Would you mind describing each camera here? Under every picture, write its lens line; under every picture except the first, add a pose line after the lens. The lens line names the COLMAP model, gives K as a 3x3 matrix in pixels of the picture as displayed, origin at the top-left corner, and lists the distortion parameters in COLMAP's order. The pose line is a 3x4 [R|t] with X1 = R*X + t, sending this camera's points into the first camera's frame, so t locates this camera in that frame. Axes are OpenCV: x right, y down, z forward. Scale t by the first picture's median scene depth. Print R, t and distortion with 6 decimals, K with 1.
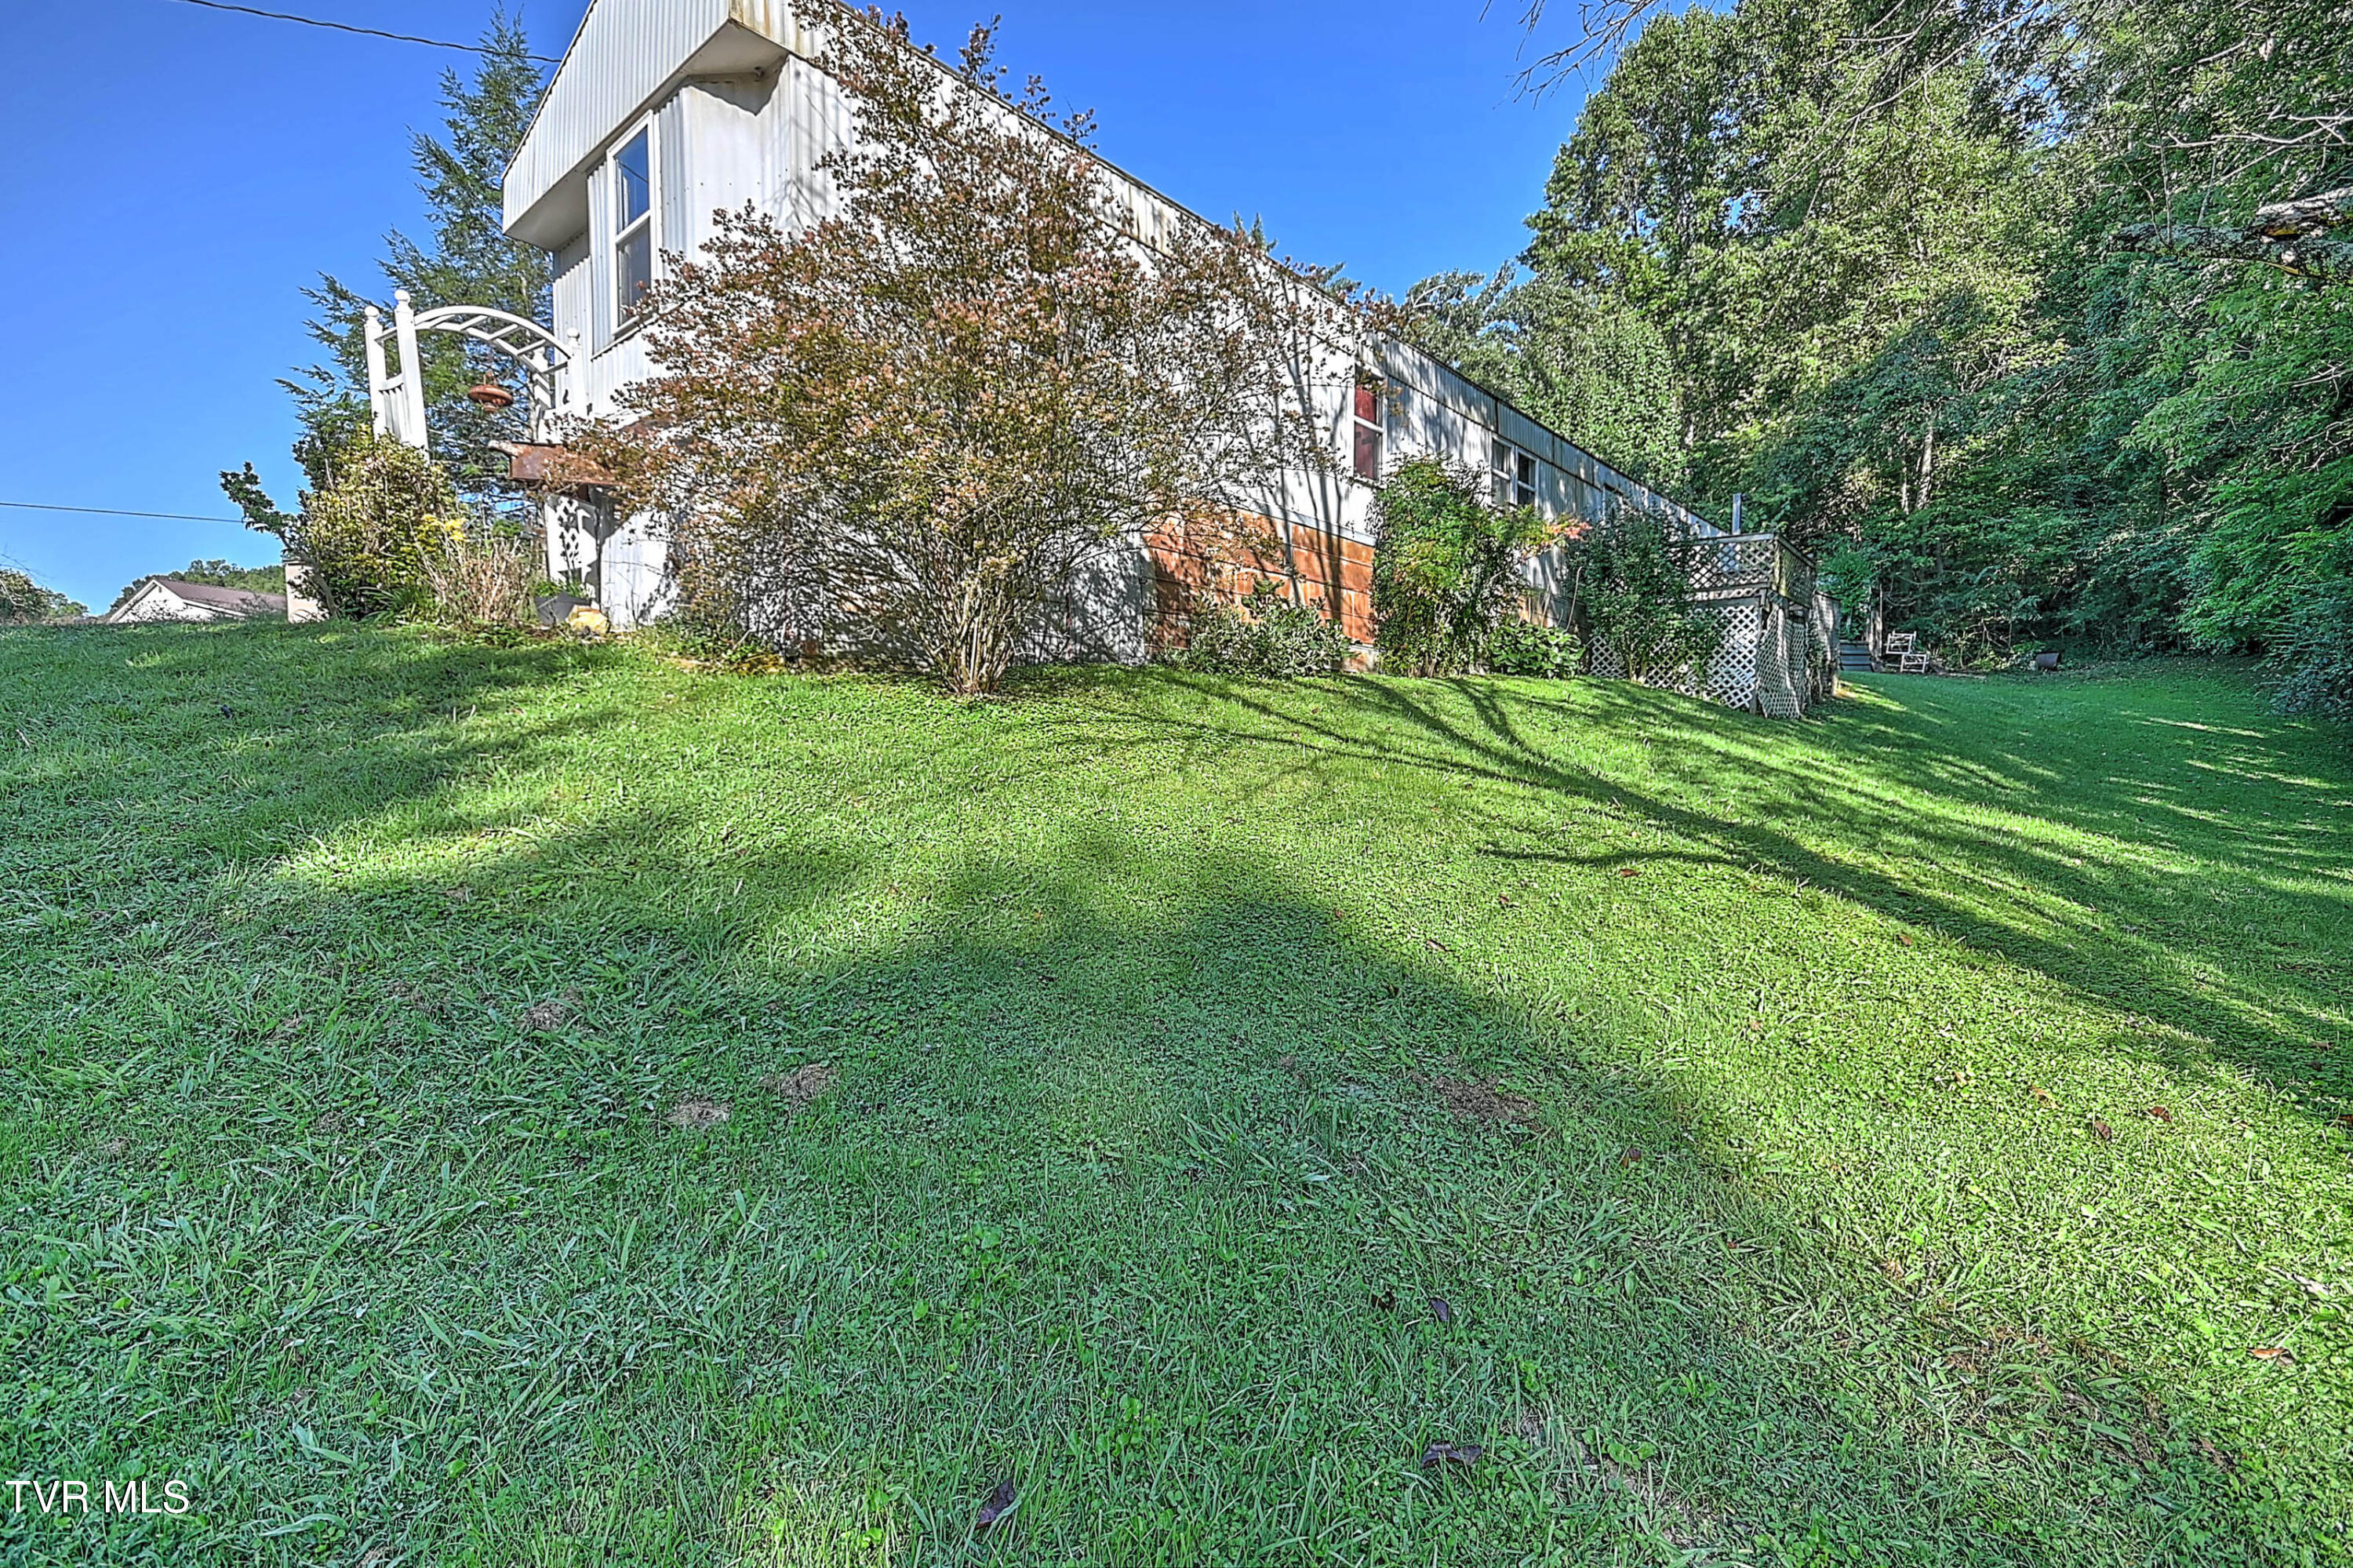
lens RADIAL K [[1072.1, 0, 1176.5], [0, 1072.1, 784.0], [0, 0, 1]] dist [0.017626, -0.000183]
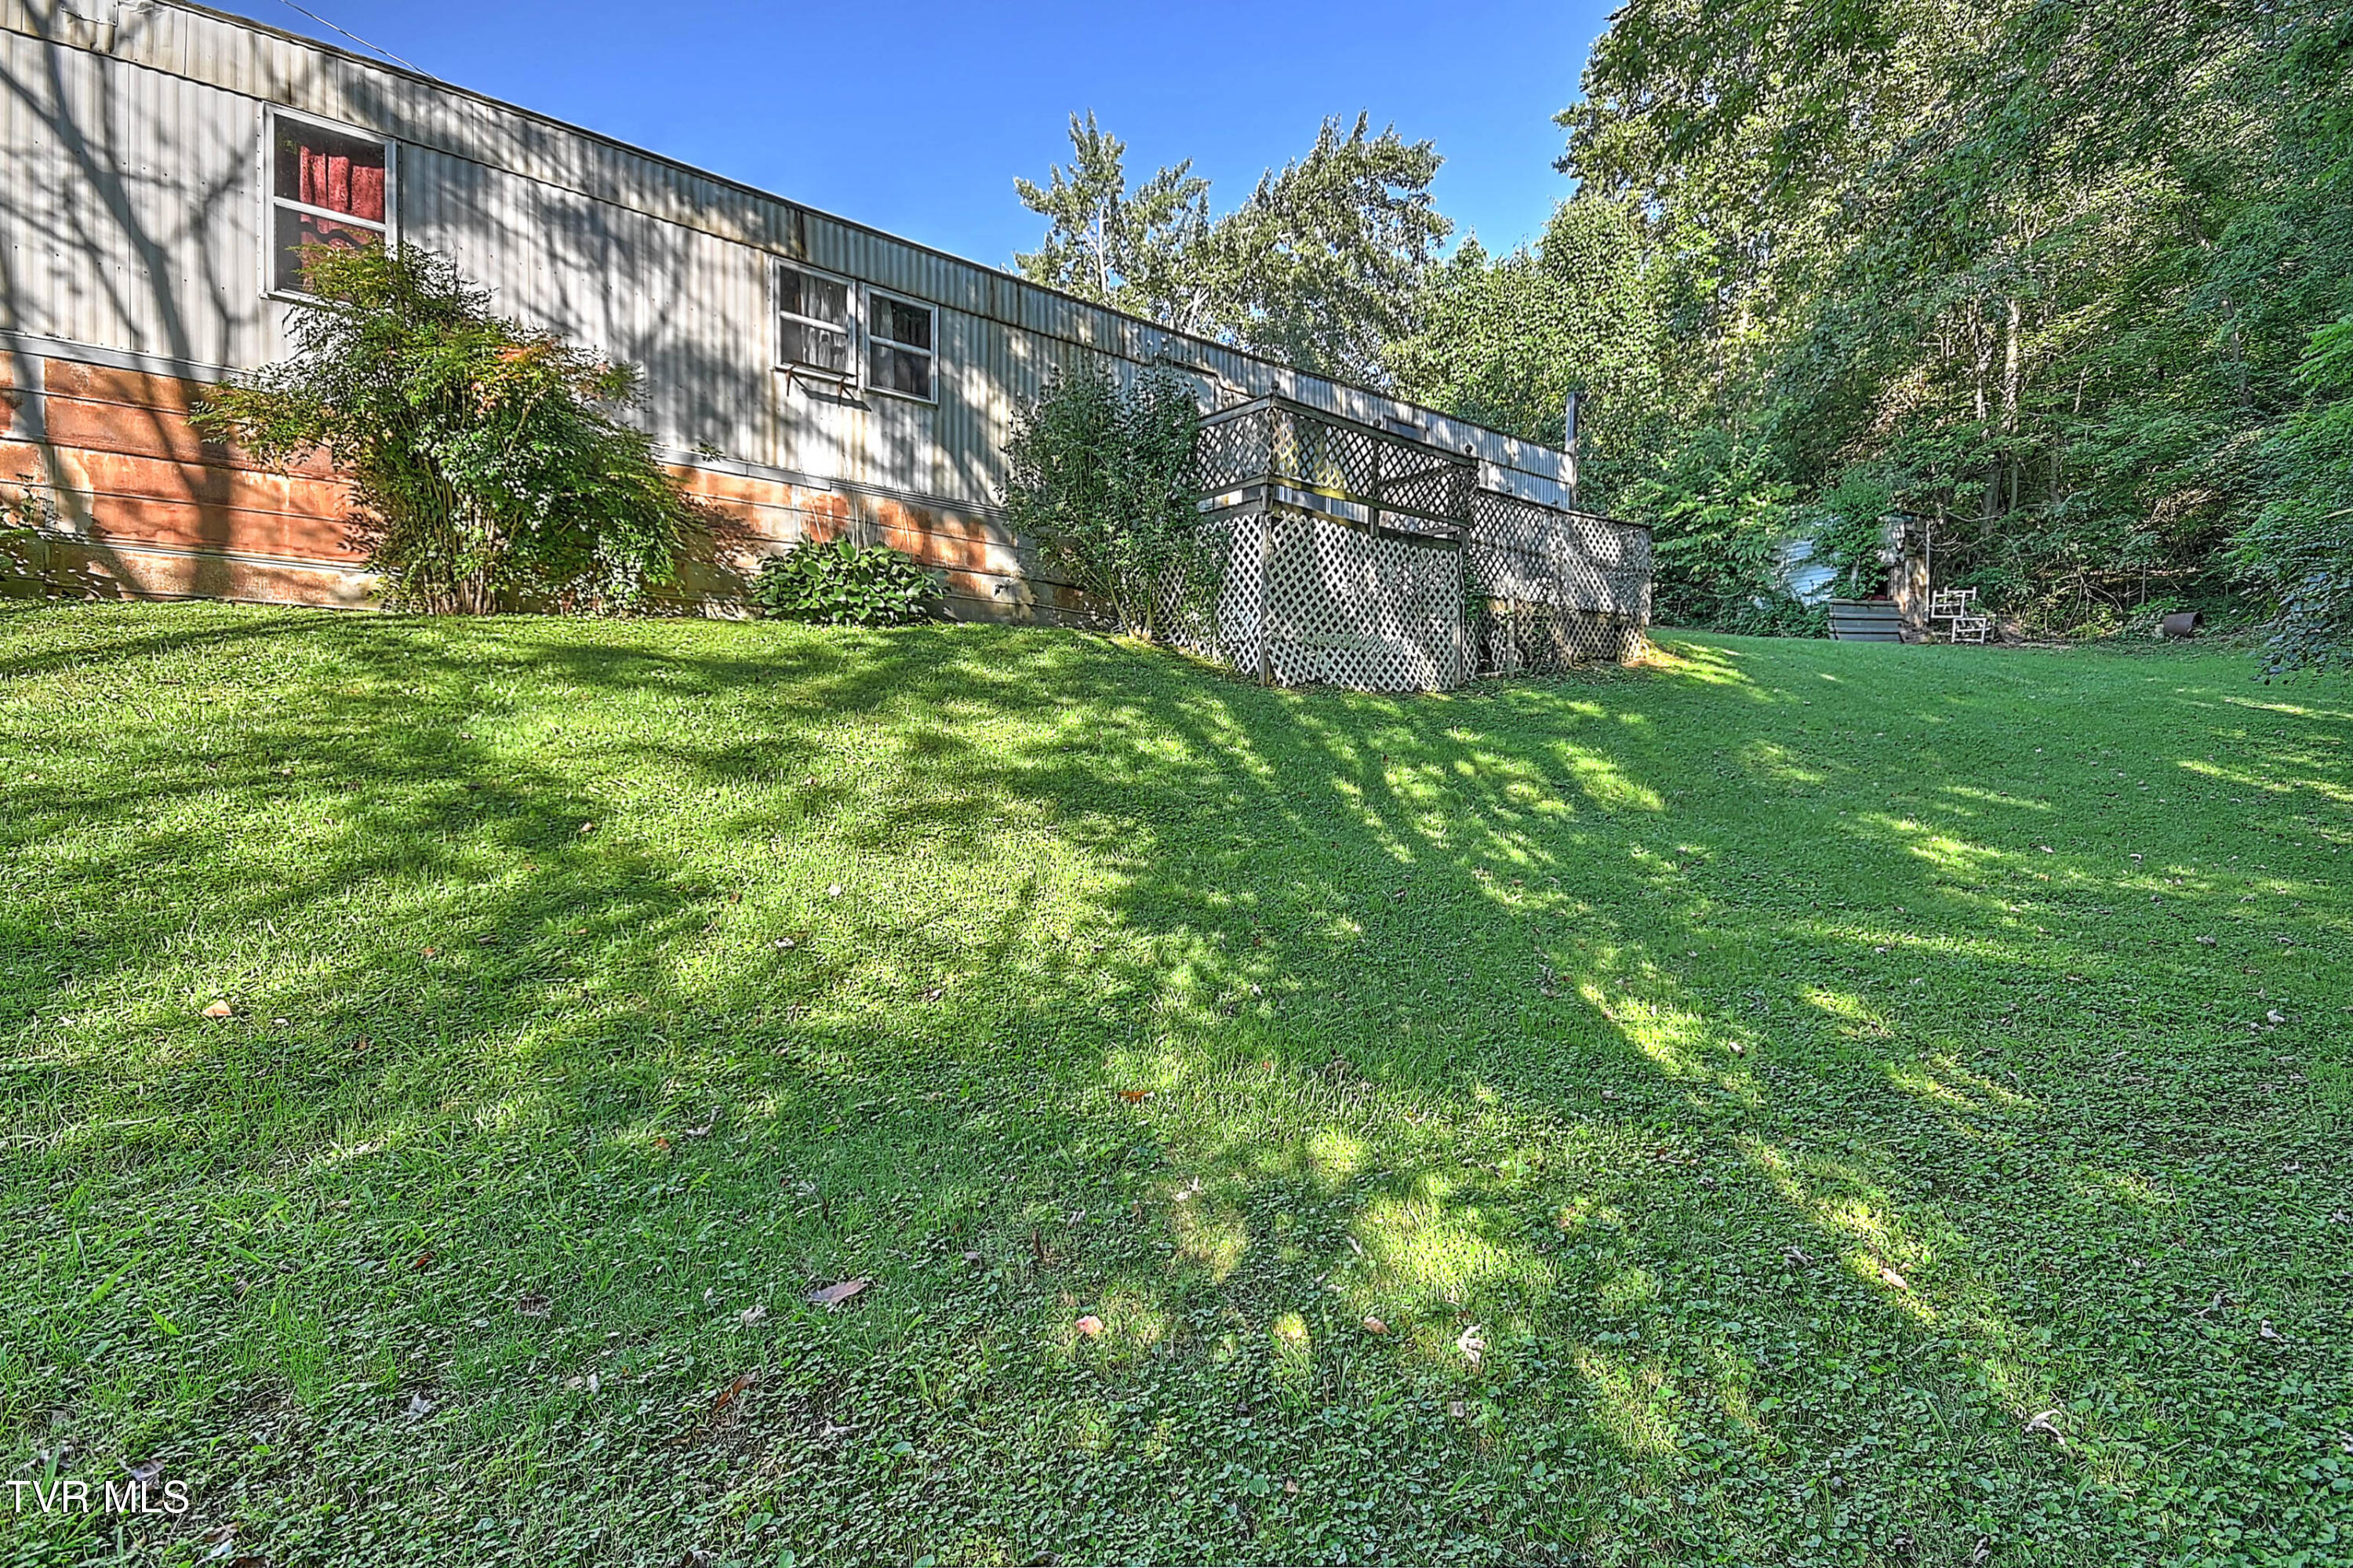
lens RADIAL K [[1072.1, 0, 1176.5], [0, 1072.1, 784.0], [0, 0, 1]] dist [0.017626, -0.000183]
pose [[0.981799, 0.010769, -0.189618, 0.452403], [-0.010768, 0.999941, 0.001033, -0.003007], [0.189618, 0.001028, 0.981857, 0.269058]]
